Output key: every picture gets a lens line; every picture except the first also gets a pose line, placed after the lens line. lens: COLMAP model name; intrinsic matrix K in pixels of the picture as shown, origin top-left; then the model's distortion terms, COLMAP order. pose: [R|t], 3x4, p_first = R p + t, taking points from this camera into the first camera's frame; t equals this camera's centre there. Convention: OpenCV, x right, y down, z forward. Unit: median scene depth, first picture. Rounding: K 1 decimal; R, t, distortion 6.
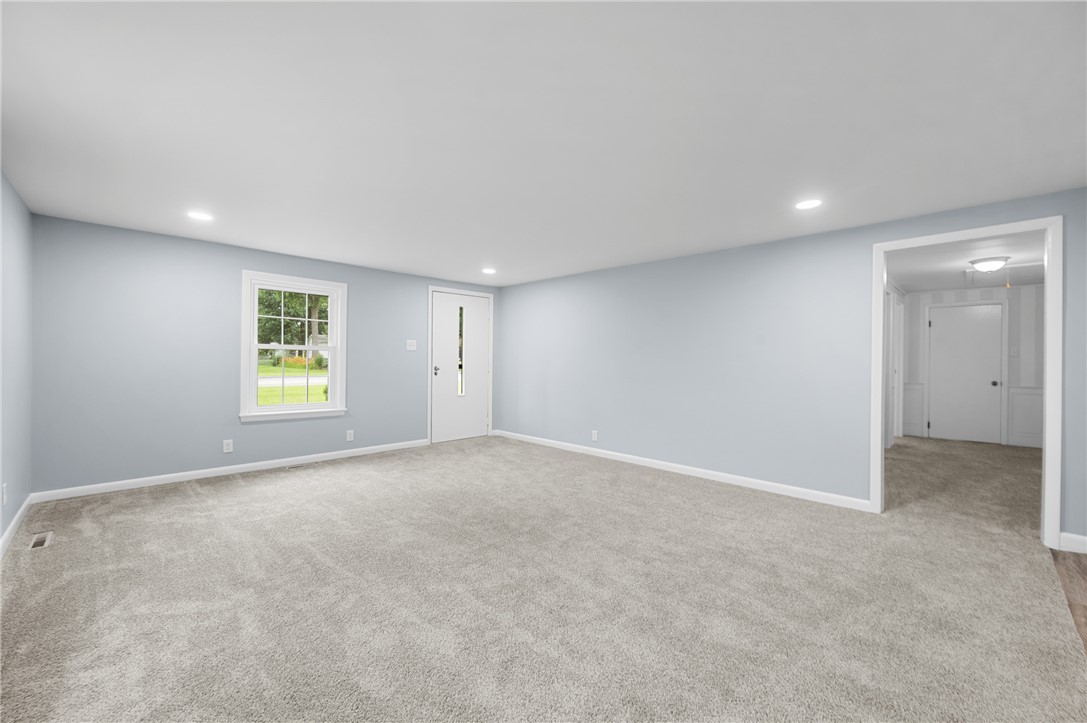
lens RADIAL K [[433.5, 0, 549.6], [0, 433.5, 362.7], [0, 0, 1]] dist [-0.002663, -0.000313]
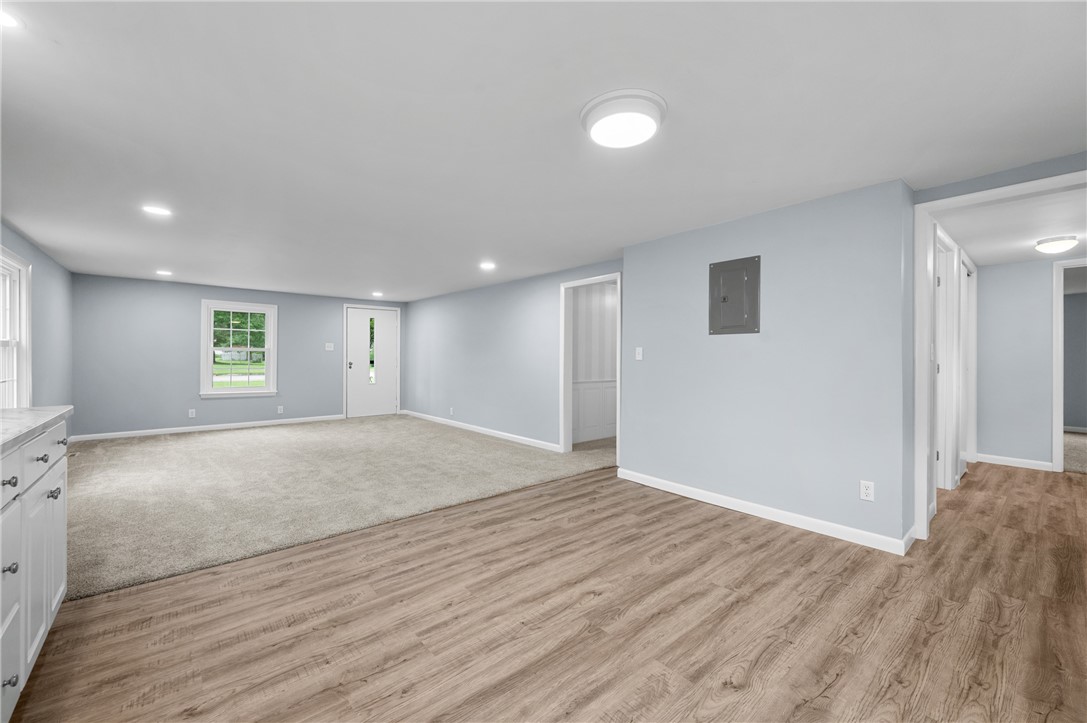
lens RADIAL K [[436.5, 0, 545.2], [0, 436.5, 356.6], [0, 0, 1]] dist [0.000643, -0.000008]
pose [[0.997453, -0.004239, -0.071195, 0.572707], [0.003772, 0.999970, -0.006703, 0.003742], [0.071221, 0.006418, 0.997440, -0.427898]]
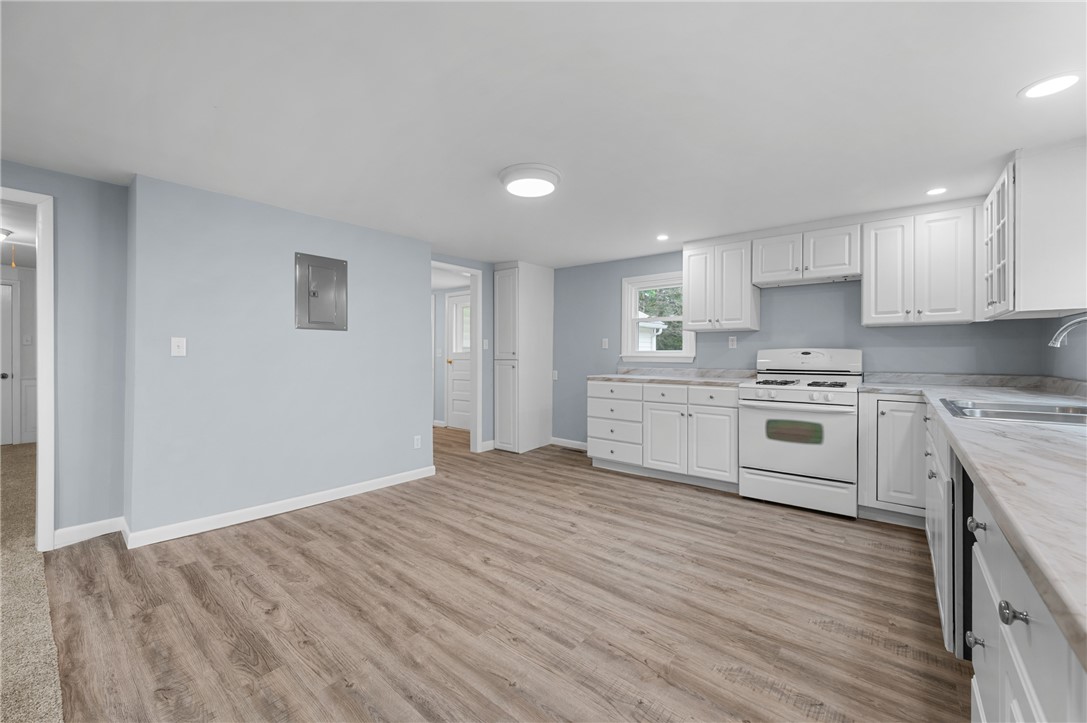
lens RADIAL K [[436.5, 0, 545.2], [0, 436.5, 356.6], [0, 0, 1]] dist [0.000643, -0.000008]
pose [[-0.103385, -0.010009, 0.994591, 0.070439], [-0.000372, 0.999950, 0.010025, -0.000103], [-0.994641, 0.000666, -0.103383, 0.014460]]
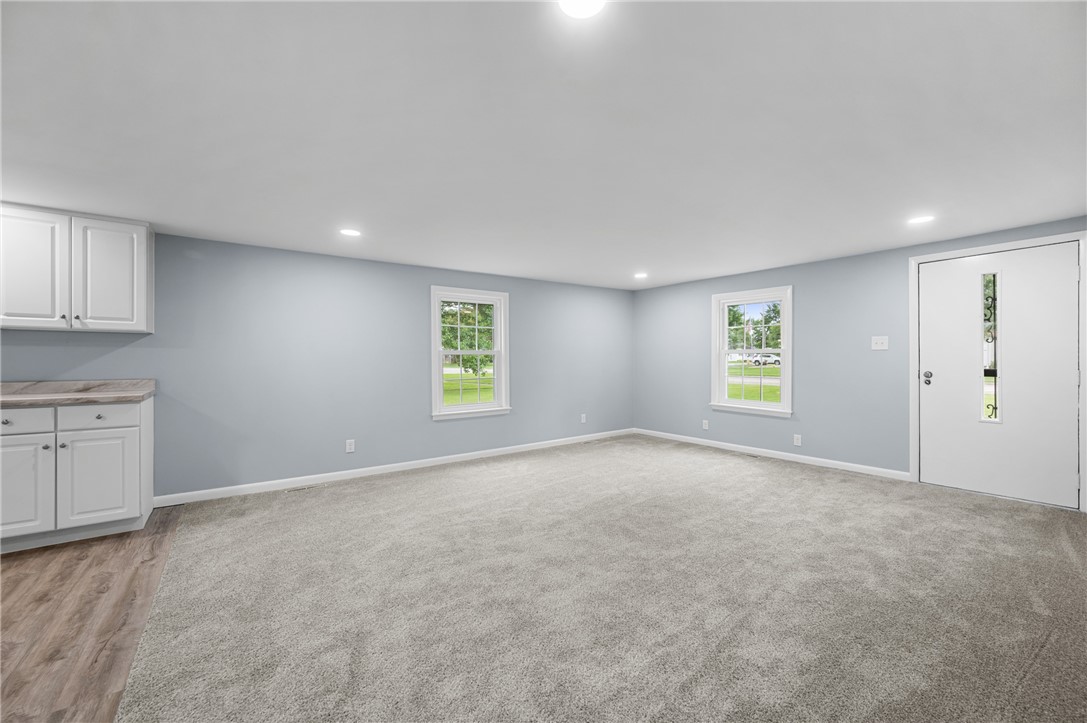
lens RADIAL K [[433.5, 0, 549.6], [0, 433.5, 362.7], [0, 0, 1]] dist [-0.002663, -0.000313]
pose [[-0.133340, -0.001058, -0.991070, 0.623352], [-0.006970, 0.999976, -0.000129, -0.001230], [0.991046, 0.006891, -0.133344, 0.628409]]
